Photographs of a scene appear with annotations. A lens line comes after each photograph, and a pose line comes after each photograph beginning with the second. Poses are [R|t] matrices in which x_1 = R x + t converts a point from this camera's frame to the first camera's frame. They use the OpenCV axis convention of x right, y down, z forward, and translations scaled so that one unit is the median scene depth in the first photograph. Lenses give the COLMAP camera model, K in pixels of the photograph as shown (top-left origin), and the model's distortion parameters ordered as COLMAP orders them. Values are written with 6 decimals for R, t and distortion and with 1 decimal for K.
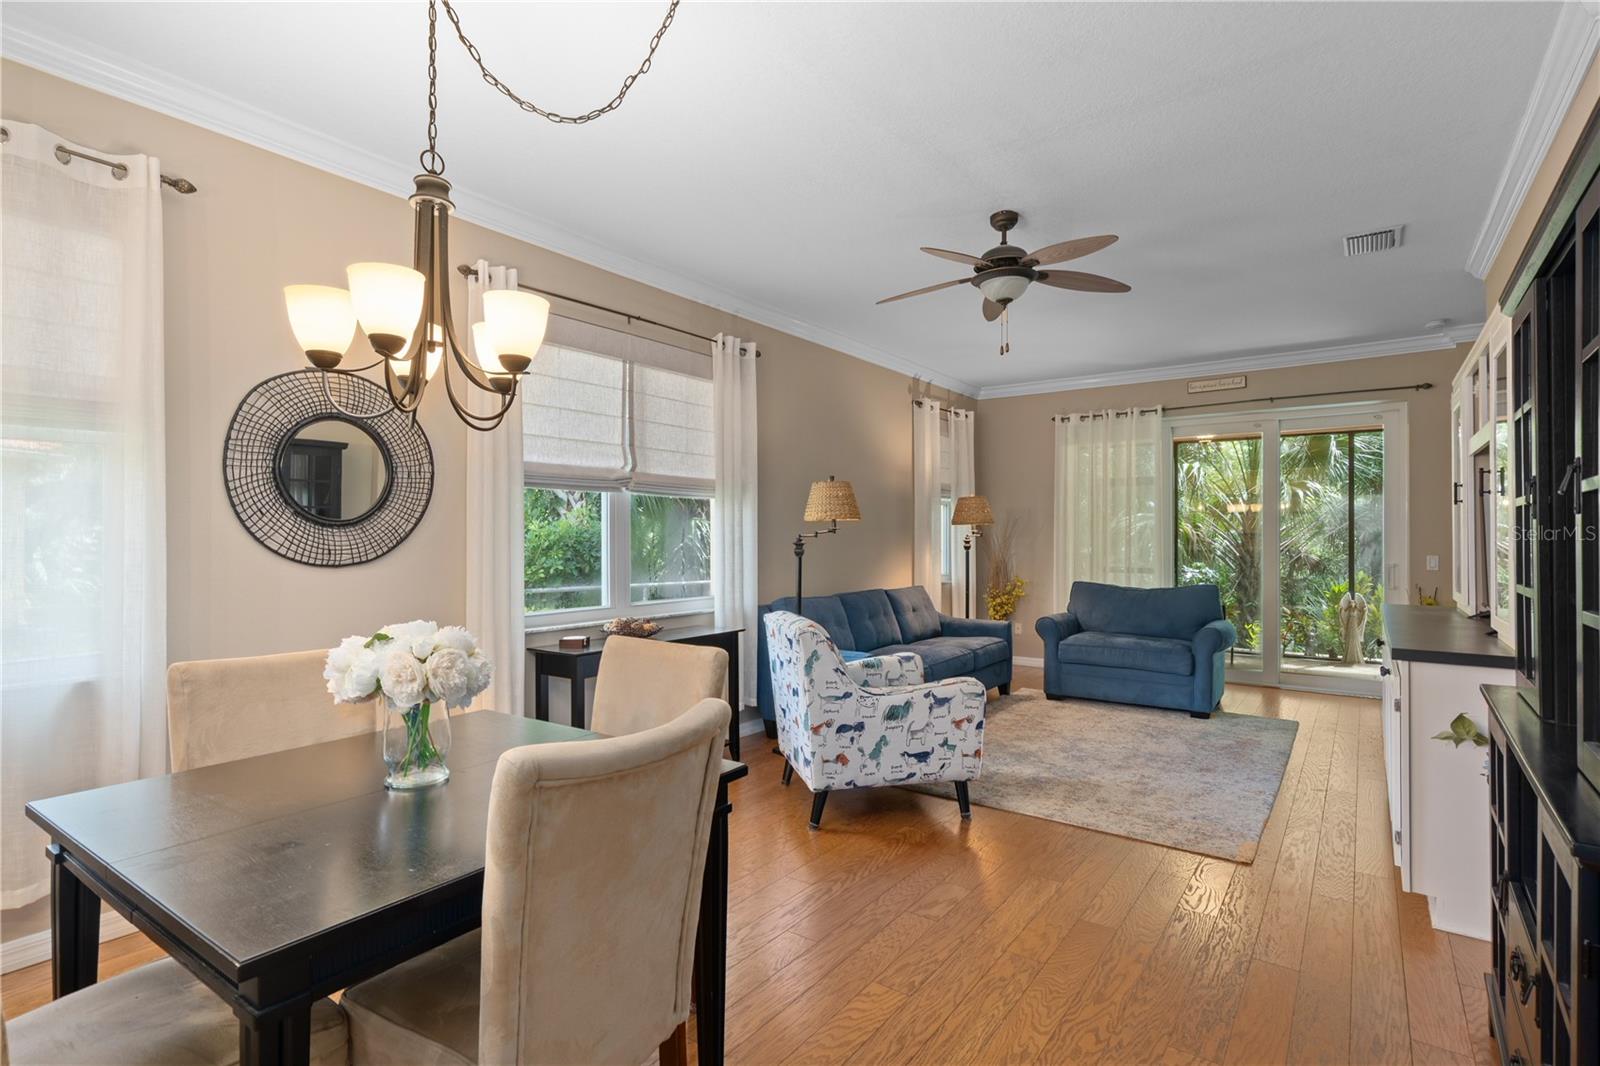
lens RADIAL K [[779.8, 0, 808.1], [0, 779.8, 534.2], [0, 0, 1]] dist [-0.002115, 0.003057]
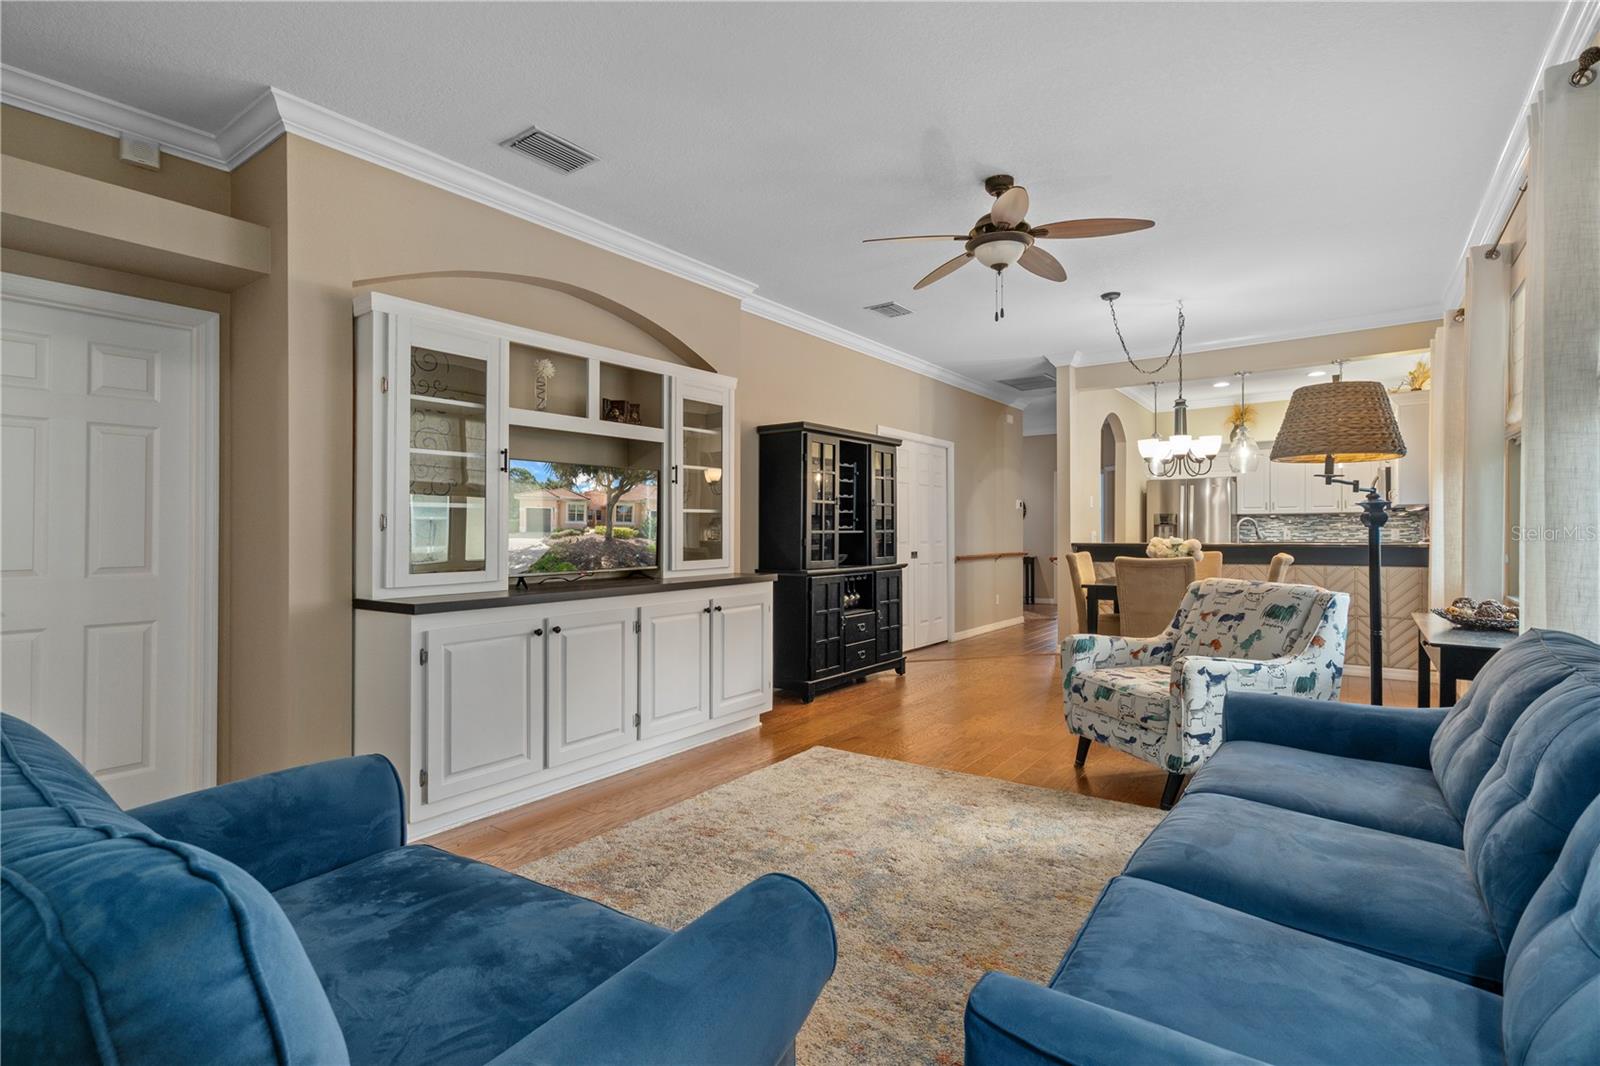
lens RADIAL K [[748.6, 0, 800.5], [0, 748.6, 528.3], [0, 0, 1]] dist [0.014954, 0.000862]
pose [[-0.999947, 0.007087, 0.007482, 0.396068], [0.007041, 0.999956, -0.006185, 0.030309], [-0.007525, -0.006132, -0.999953, 1.569367]]
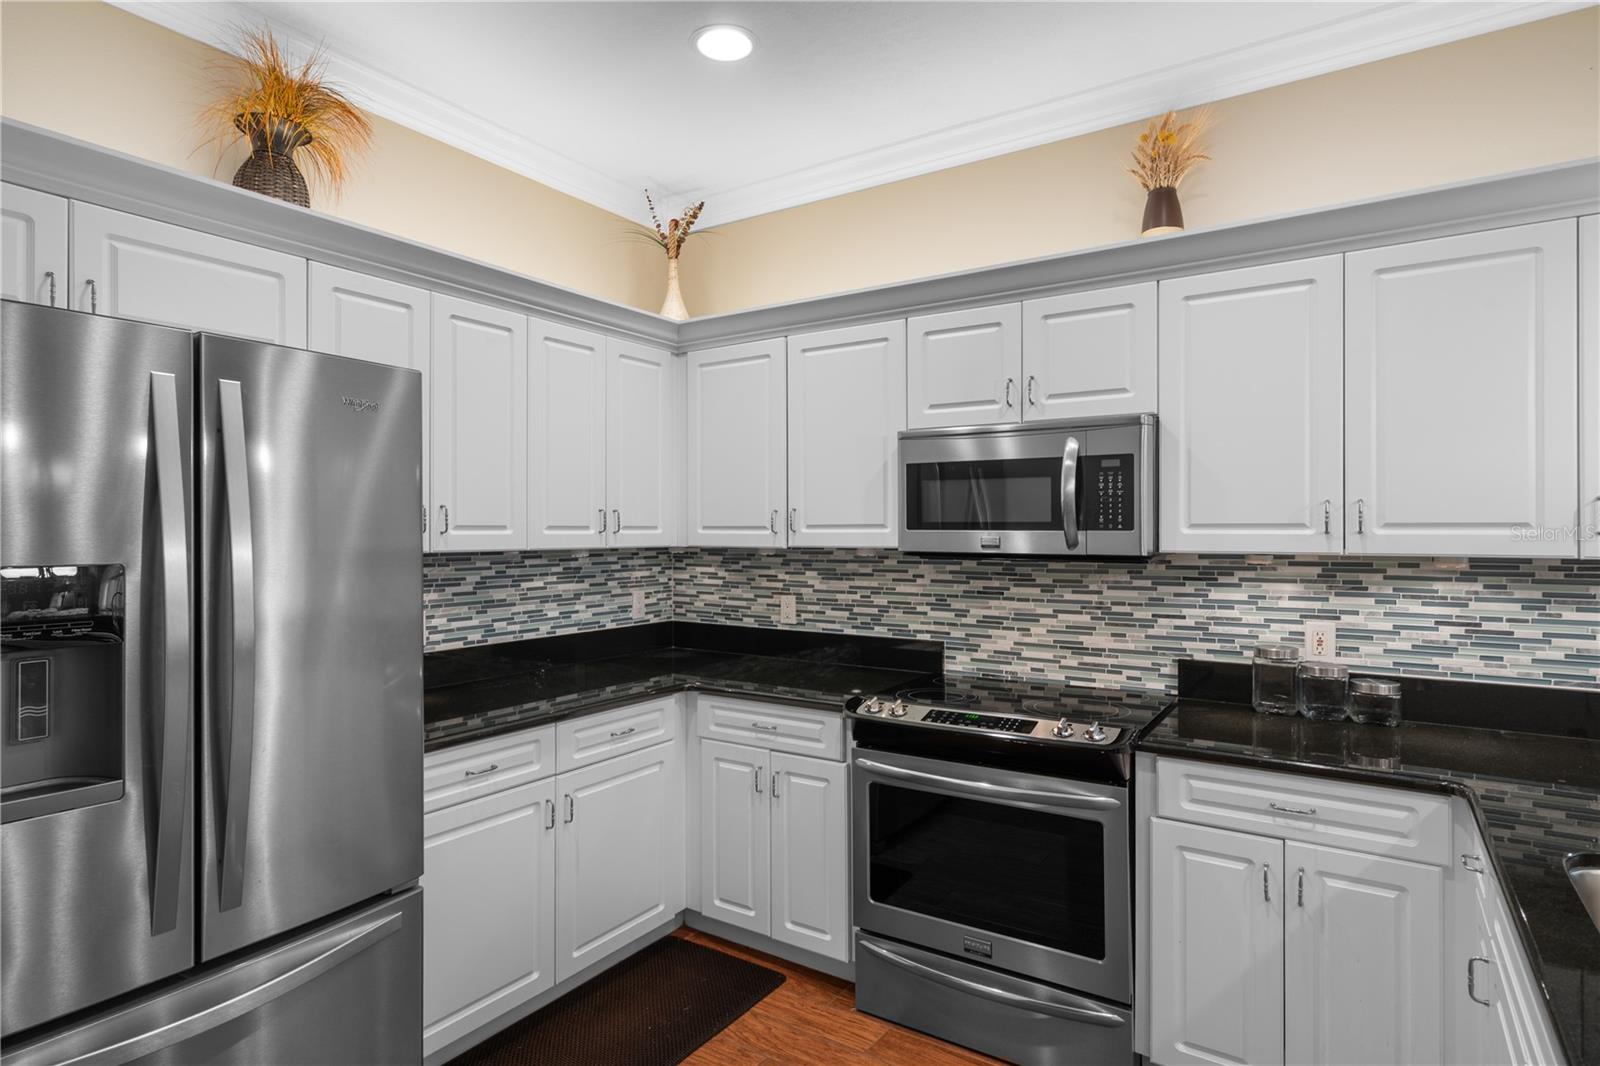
lens RADIAL K [[834.5, 0, 773.0], [0, 834.5, 529.6], [0, 0, 1]] dist [0.001090, 0.005322]
pose [[0.037291, -0.000117, -0.999304, -0.278698], [0.000602, 1.000000, -0.000095, -0.026252], [0.999304, -0.000598, 0.037291, -0.226887]]
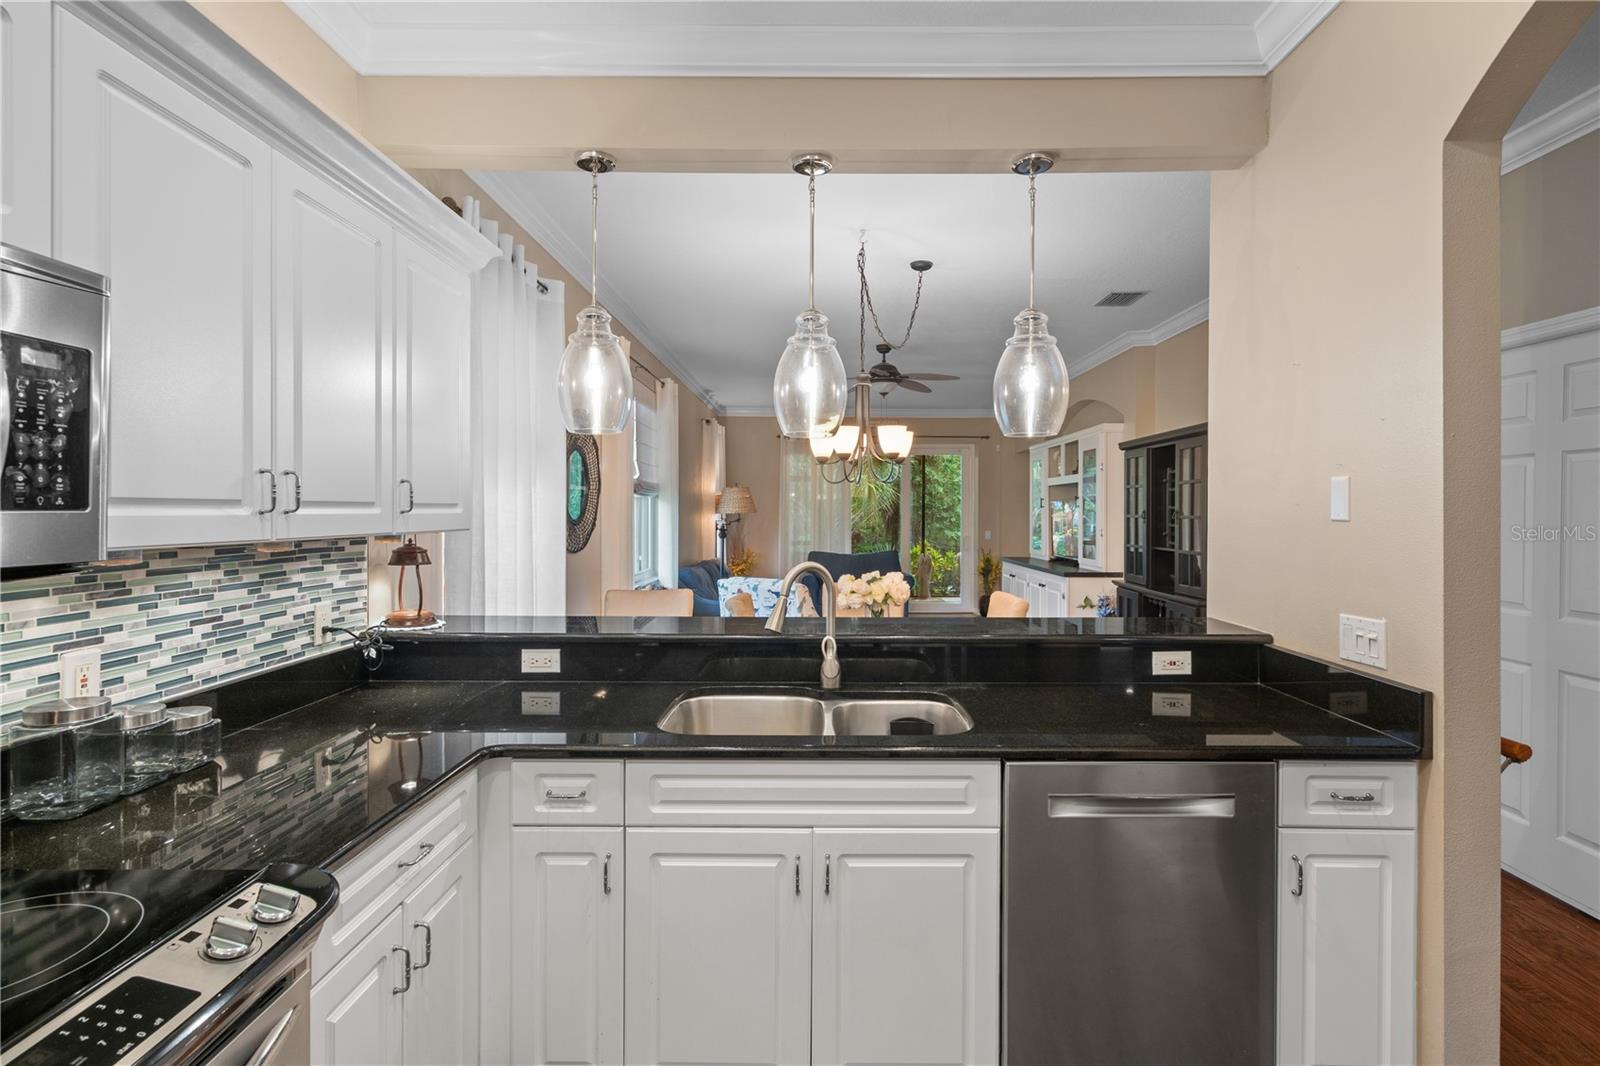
lens RADIAL K [[779.8, 0, 807.5], [0, 779.8, 517.6], [0, 0, 1]] dist [-0.002115, 0.003057]
pose [[0.819673, -0.004961, 0.572810, -0.733892], [-0.001249, 0.999945, 0.010448, -0.026147], [-0.572830, -0.009279, 0.819622, -0.293908]]
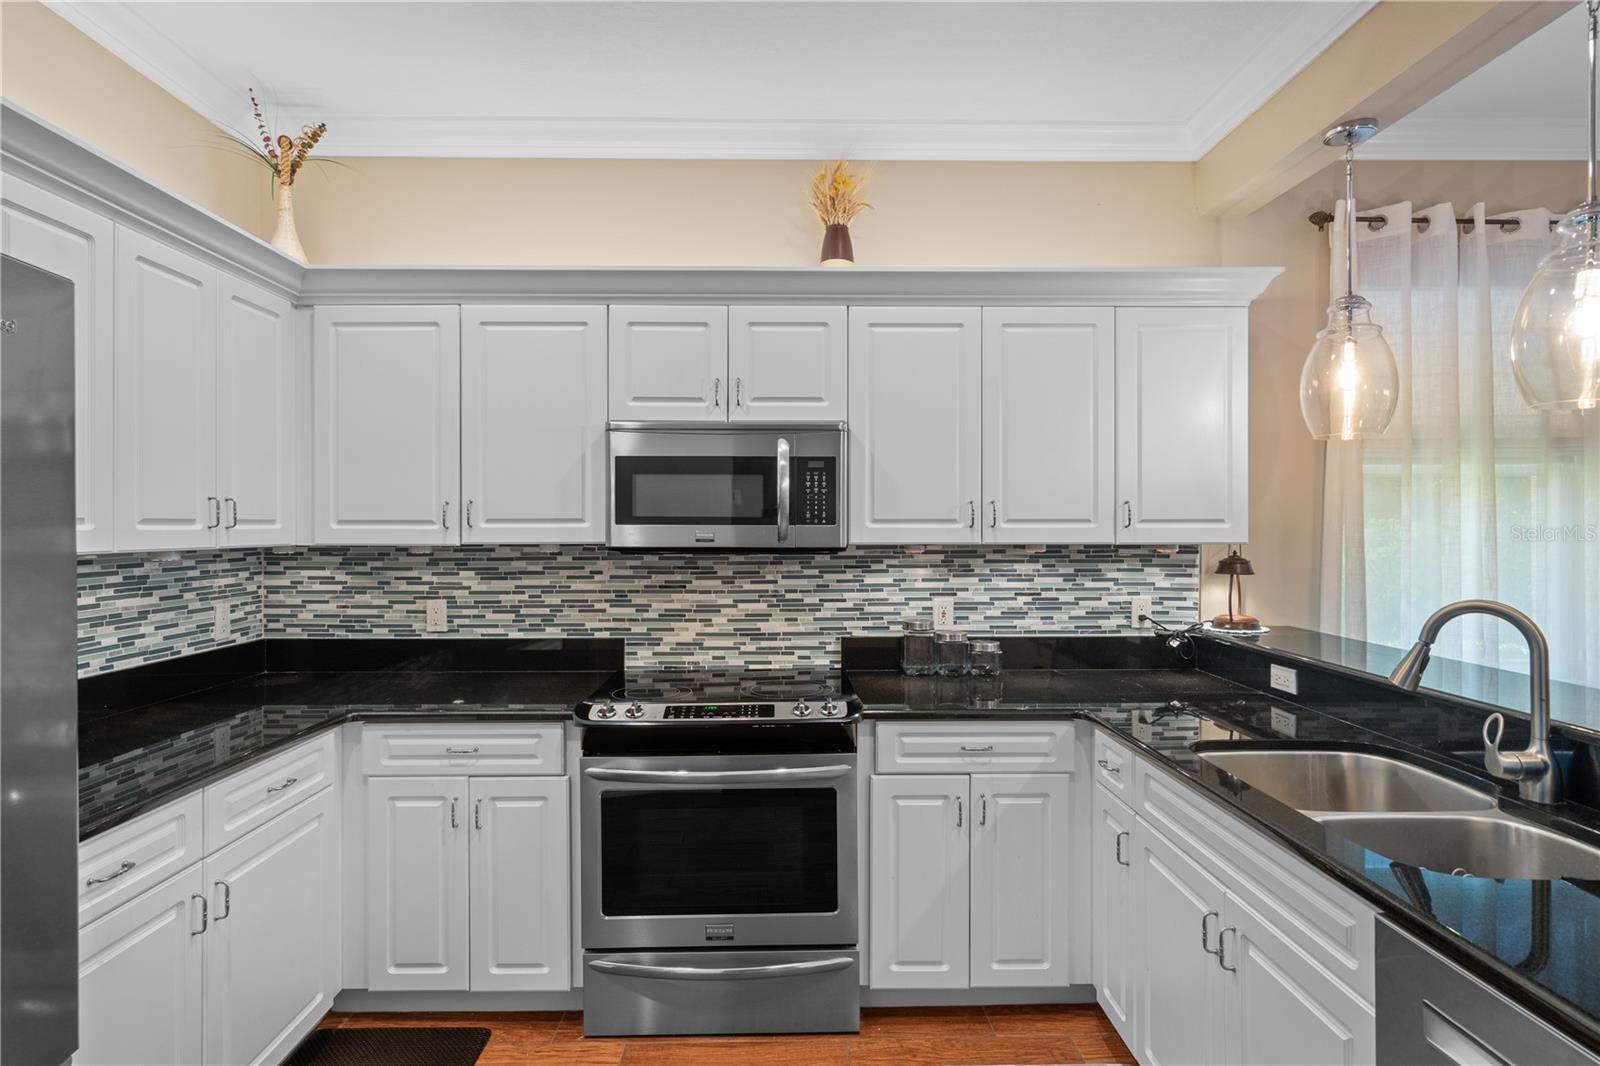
lens RADIAL K [[834.5, 0, 790.8], [0, 834.5, 523.5], [0, 0, 1]] dist [0.001090, 0.005322]
pose [[0.588636, -0.001207, -0.808398, -0.332287], [0.000876, 0.999999, -0.000856, -0.026191], [0.808398, -0.000204, 0.588636, -0.346904]]
